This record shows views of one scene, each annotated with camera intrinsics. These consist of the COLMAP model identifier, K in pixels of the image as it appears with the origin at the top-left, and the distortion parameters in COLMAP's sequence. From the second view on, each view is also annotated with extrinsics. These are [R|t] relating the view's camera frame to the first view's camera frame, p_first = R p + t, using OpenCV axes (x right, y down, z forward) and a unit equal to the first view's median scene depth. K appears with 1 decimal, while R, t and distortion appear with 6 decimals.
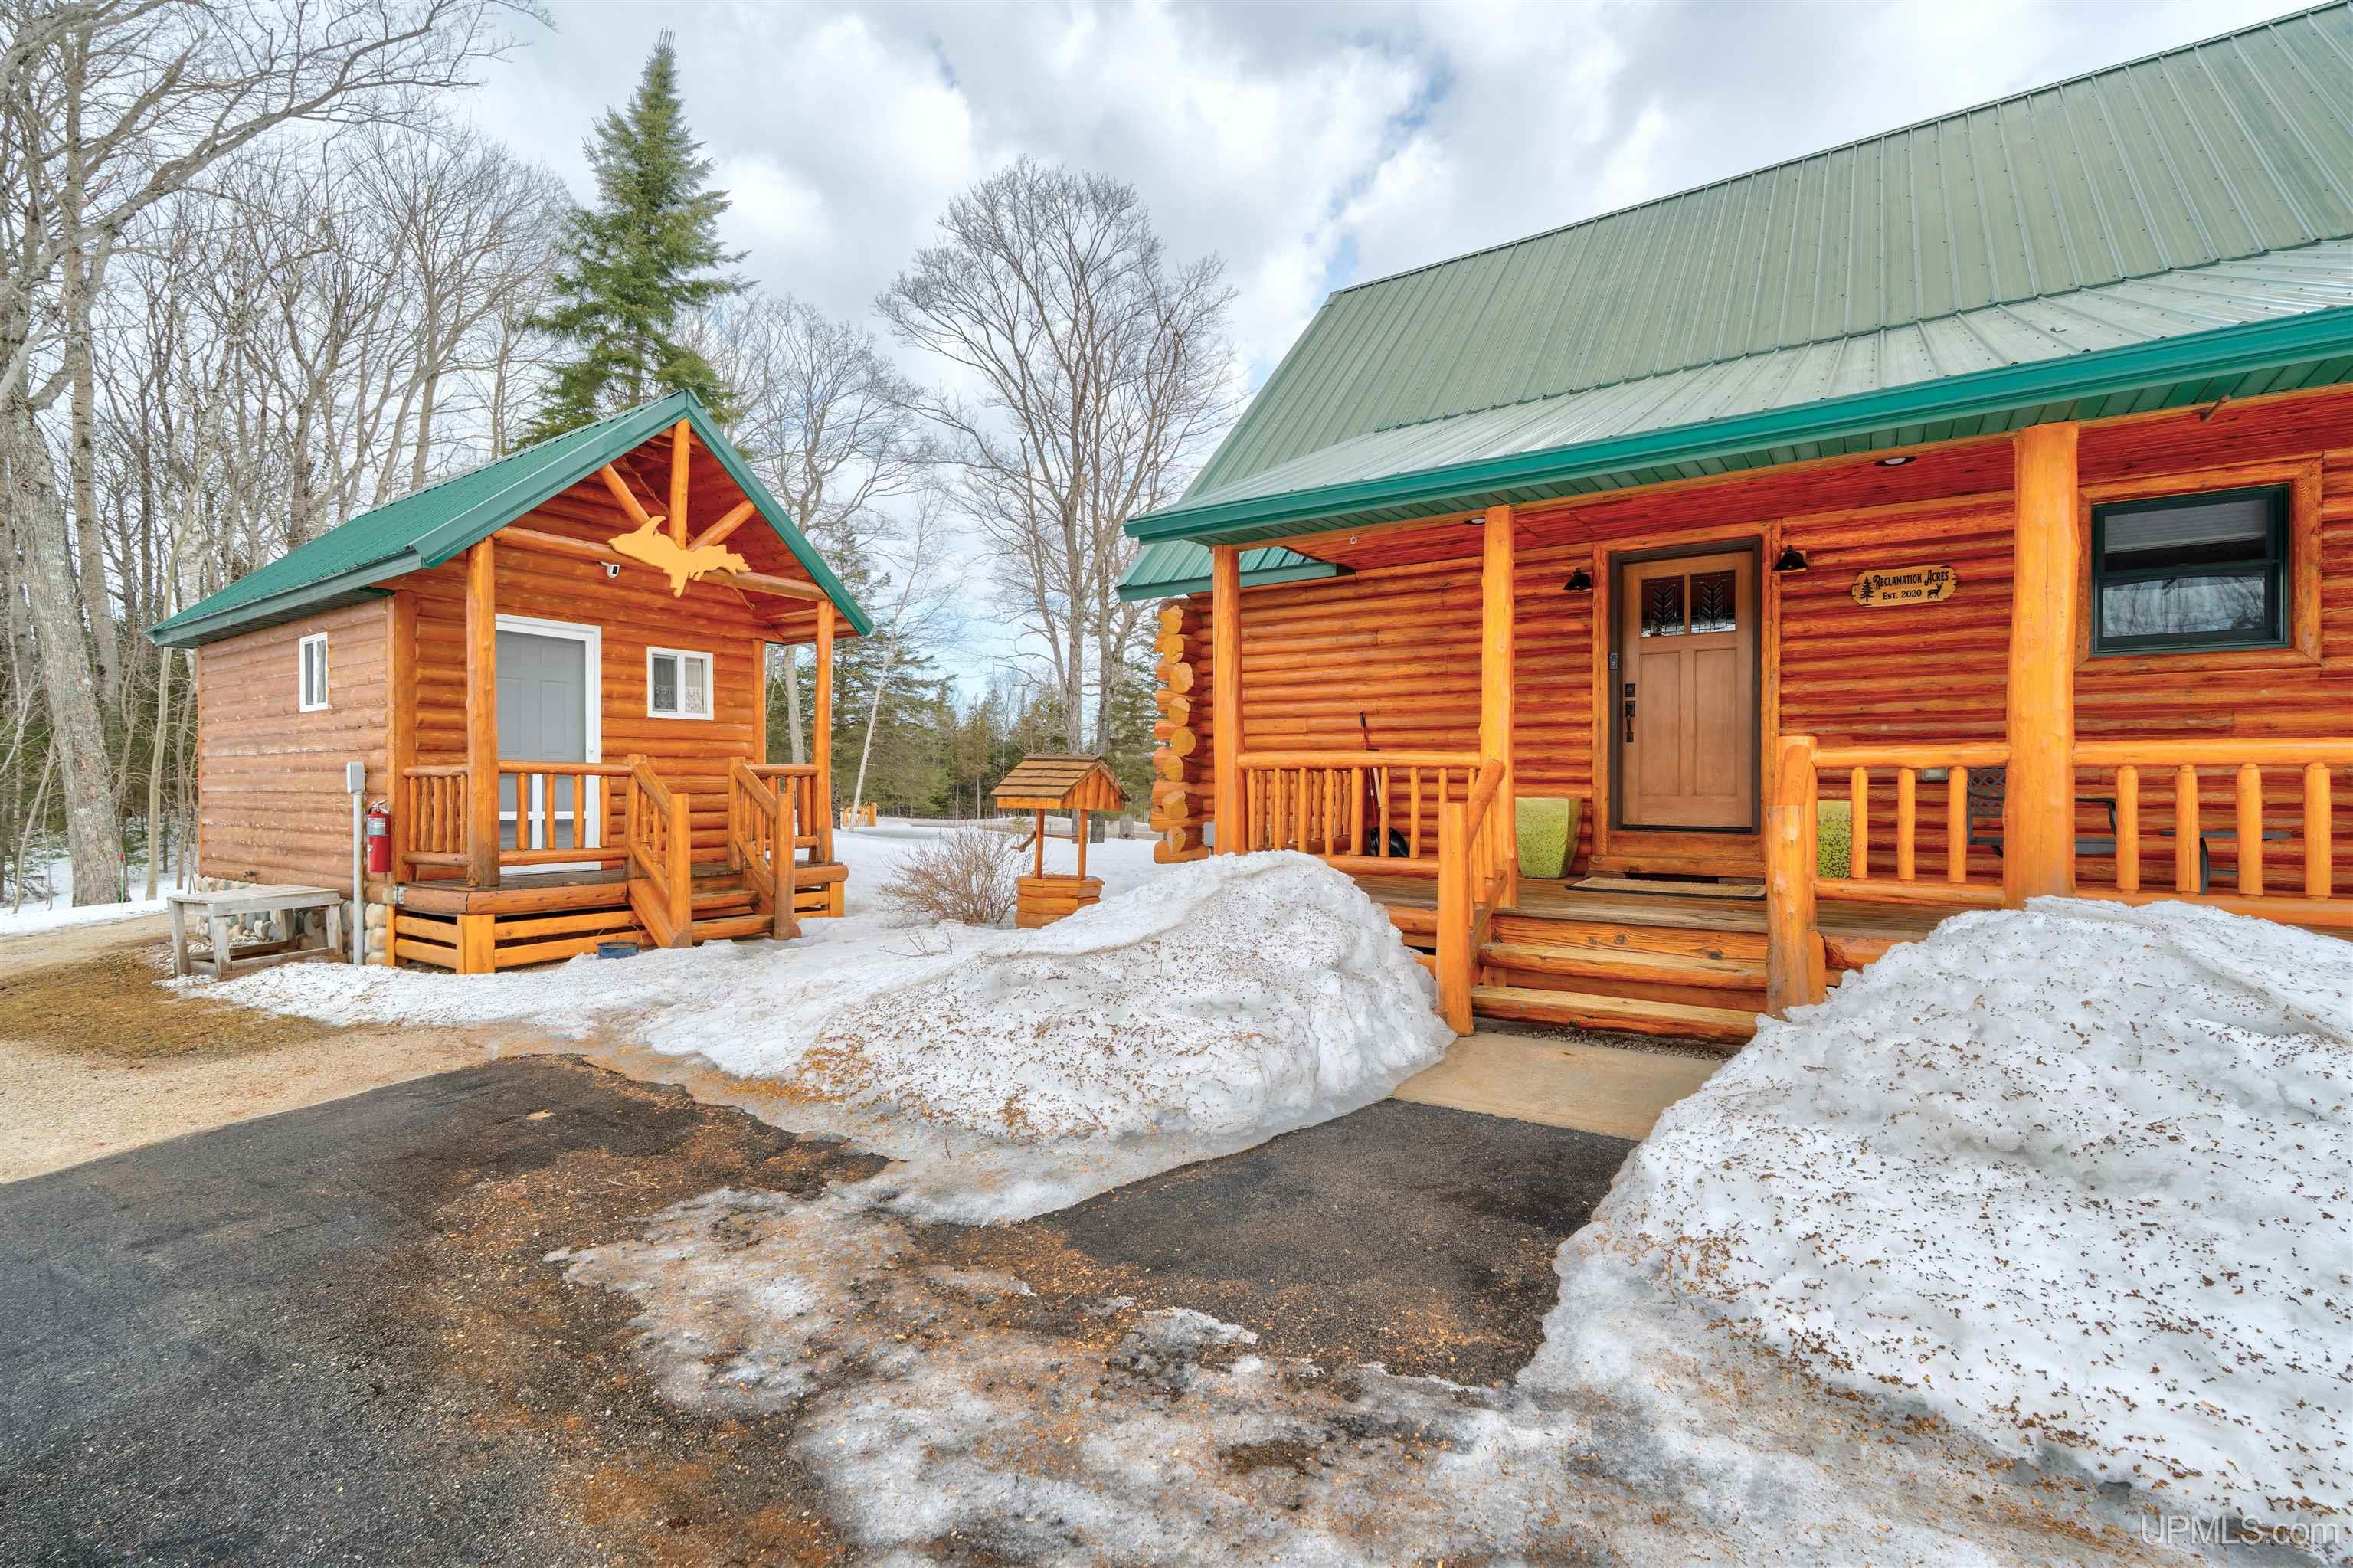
lens RADIAL K [[1041.4, 0, 1165.9], [0, 1041.4, 793.0], [0, 0, 1]] dist [-0.005662, 0.000613]
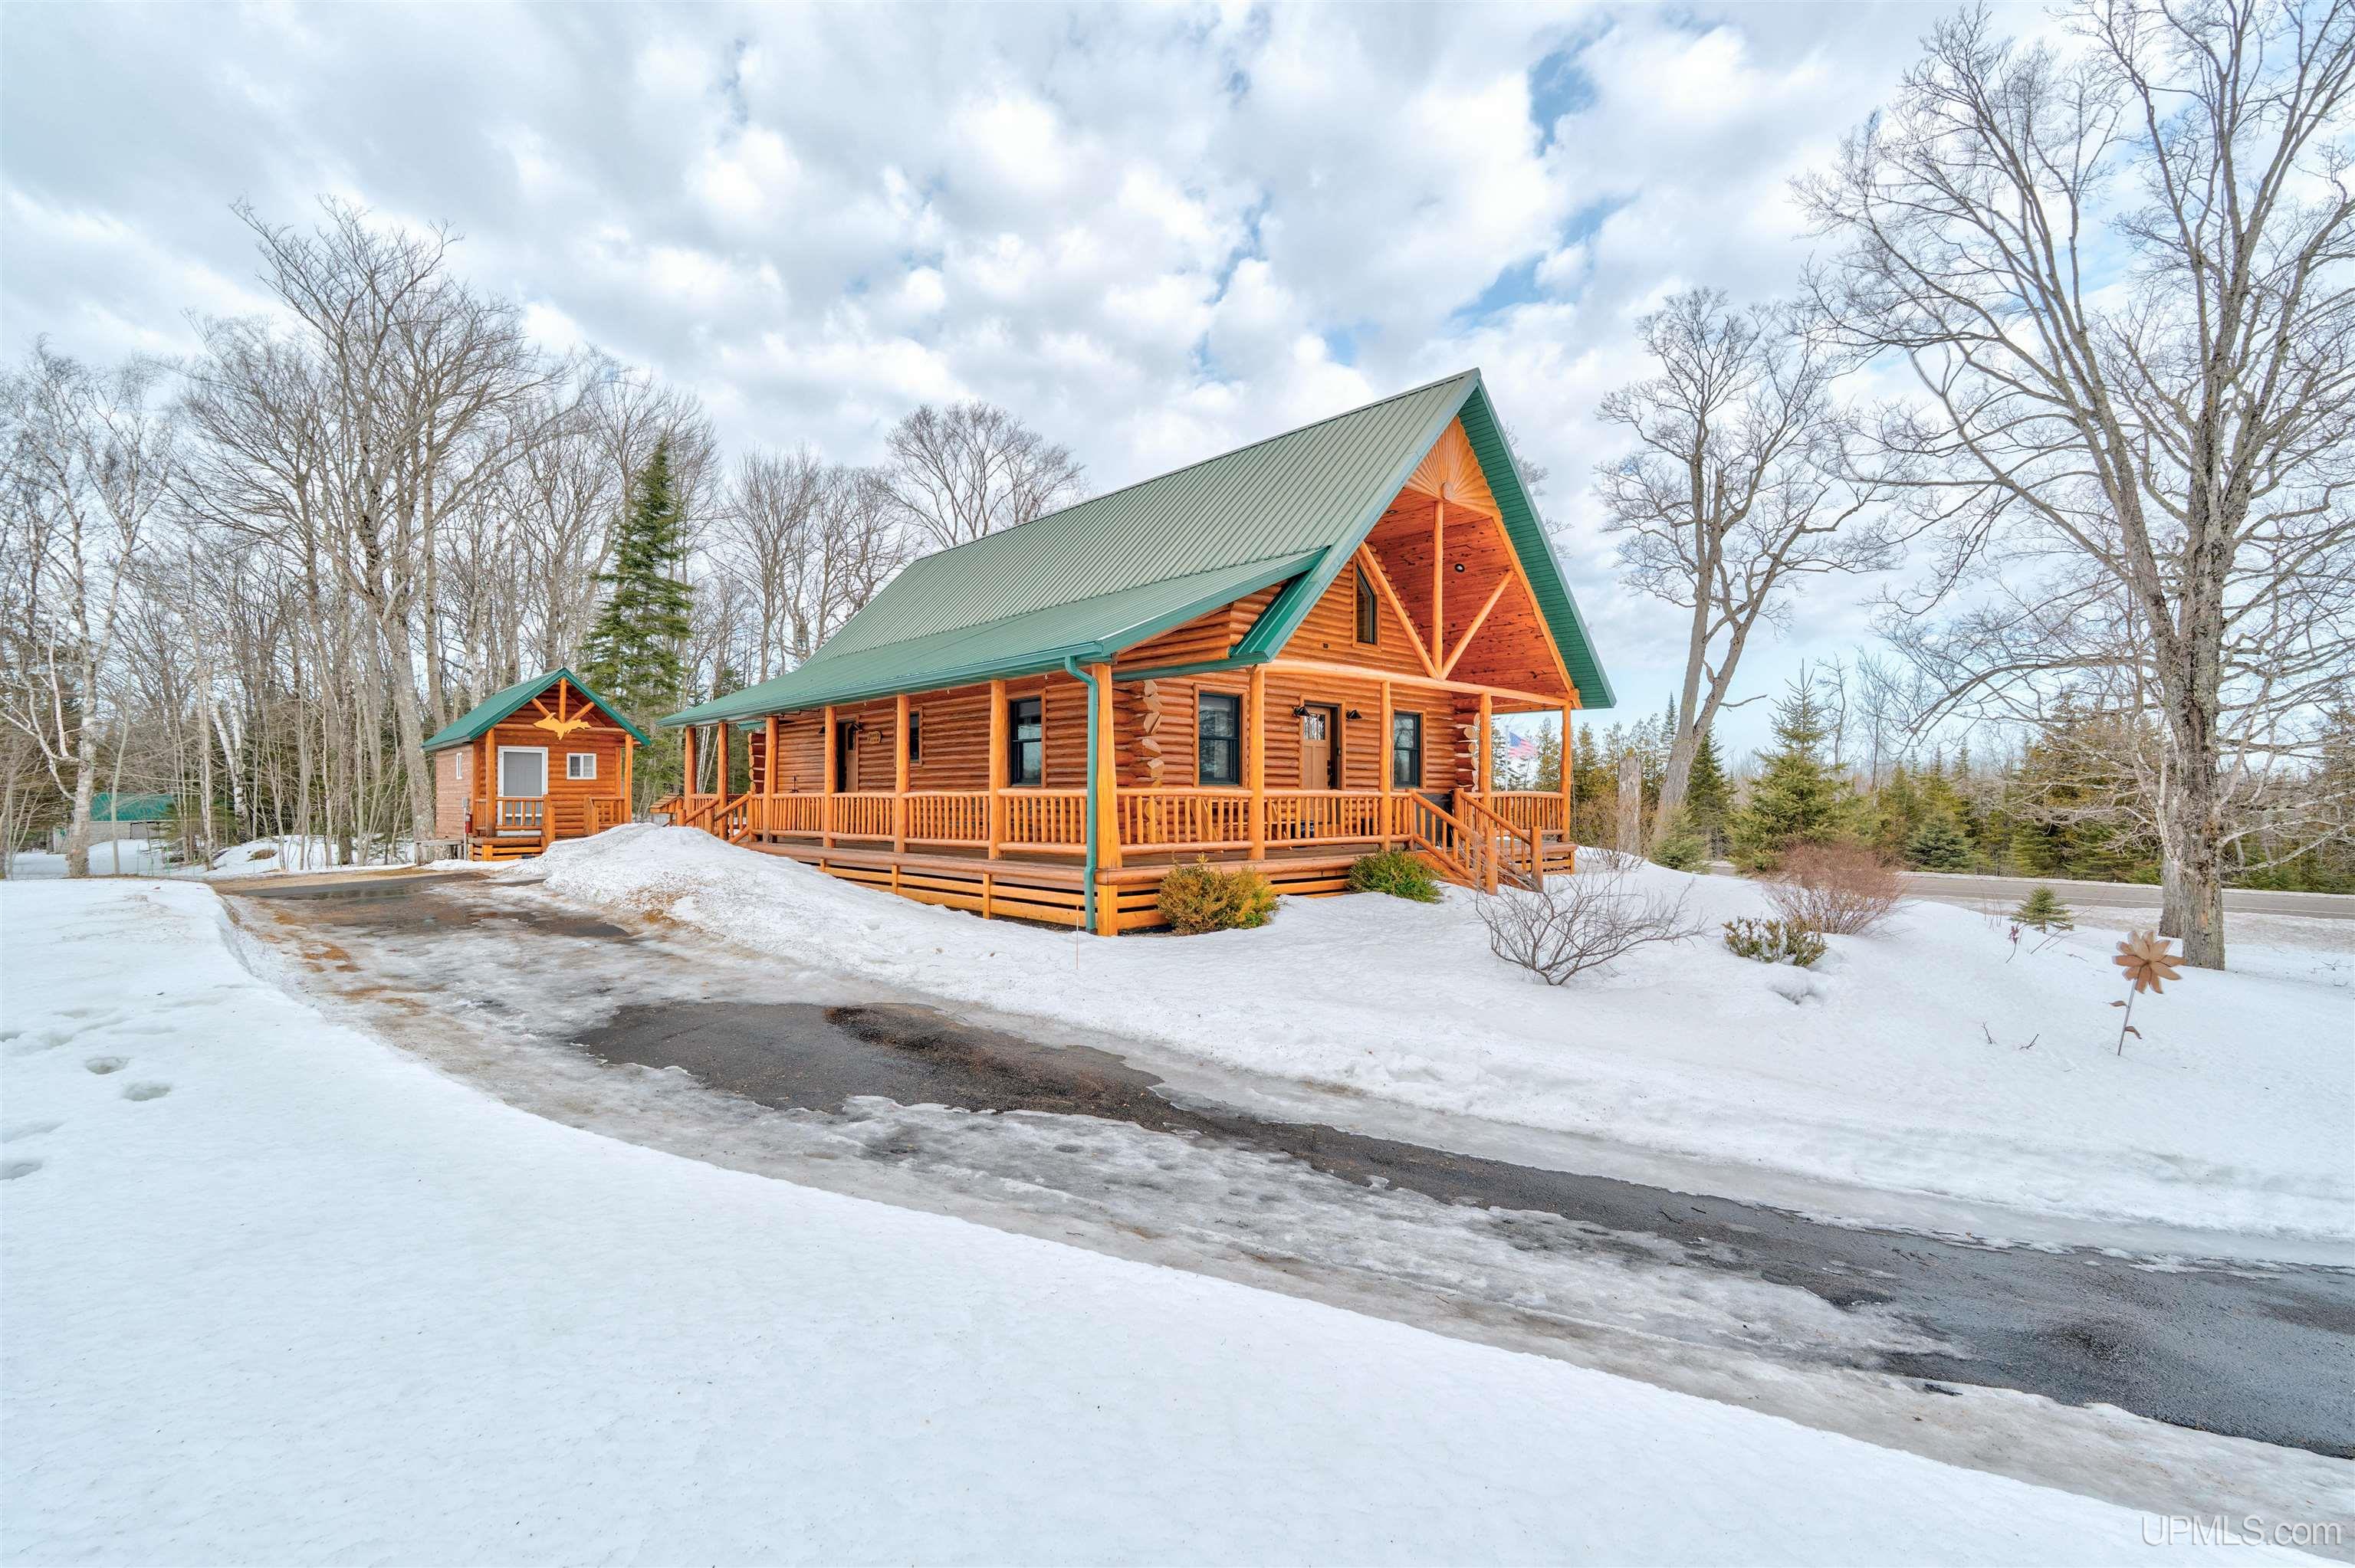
lens RADIAL K [[1056.1, 0, 1177.5], [0, 1056.1, 784.0], [0, 0, 1]] dist [-0.009331, -0.000064]
pose [[0.976352, -0.004548, -0.216138, 1.598414], [-0.000167, 0.999762, -0.021795, -0.000898], [0.216186, 0.021315, 0.976119, -1.293025]]
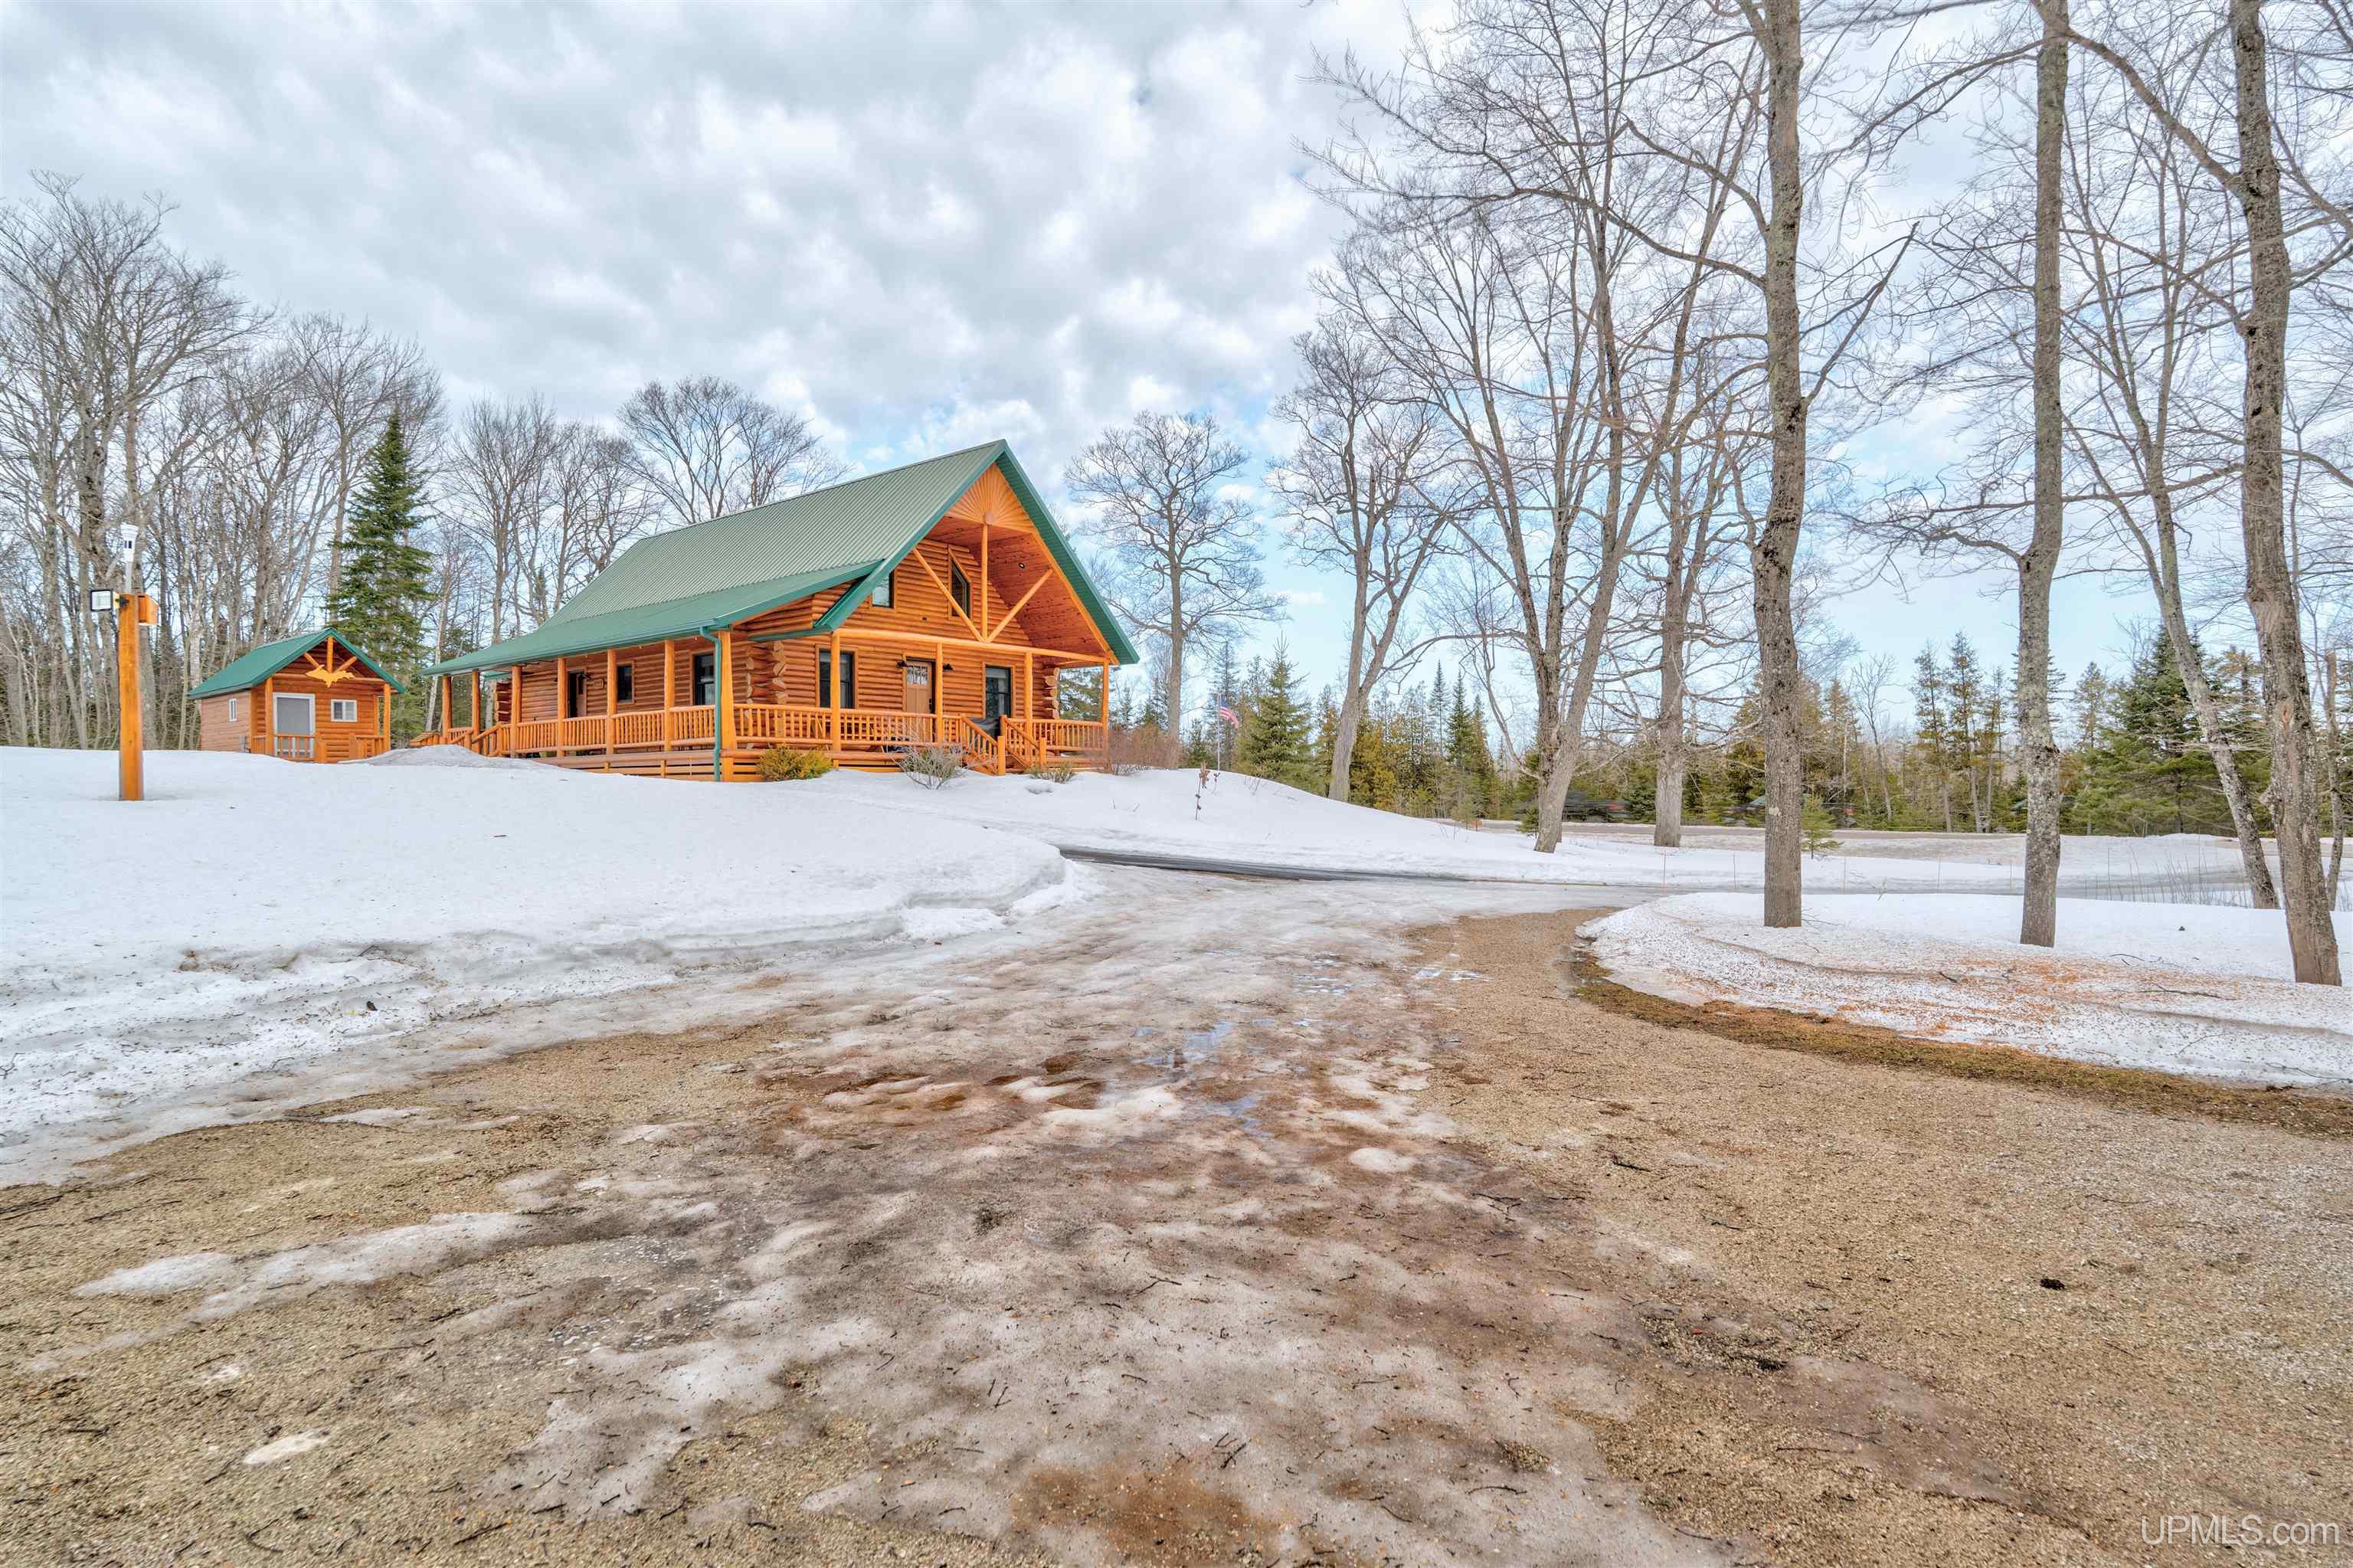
lens RADIAL K [[1279.7, 0, 1174.8], [0, 1279.7, 800.3], [0, 0, 1]] dist [0.013020, 0.000441]
pose [[0.994734, -0.007360, -0.102224, 2.442166], [0.007414, 0.999973, 0.000148, 0.185853], [0.102220, -0.000905, 0.994761, -2.632511]]
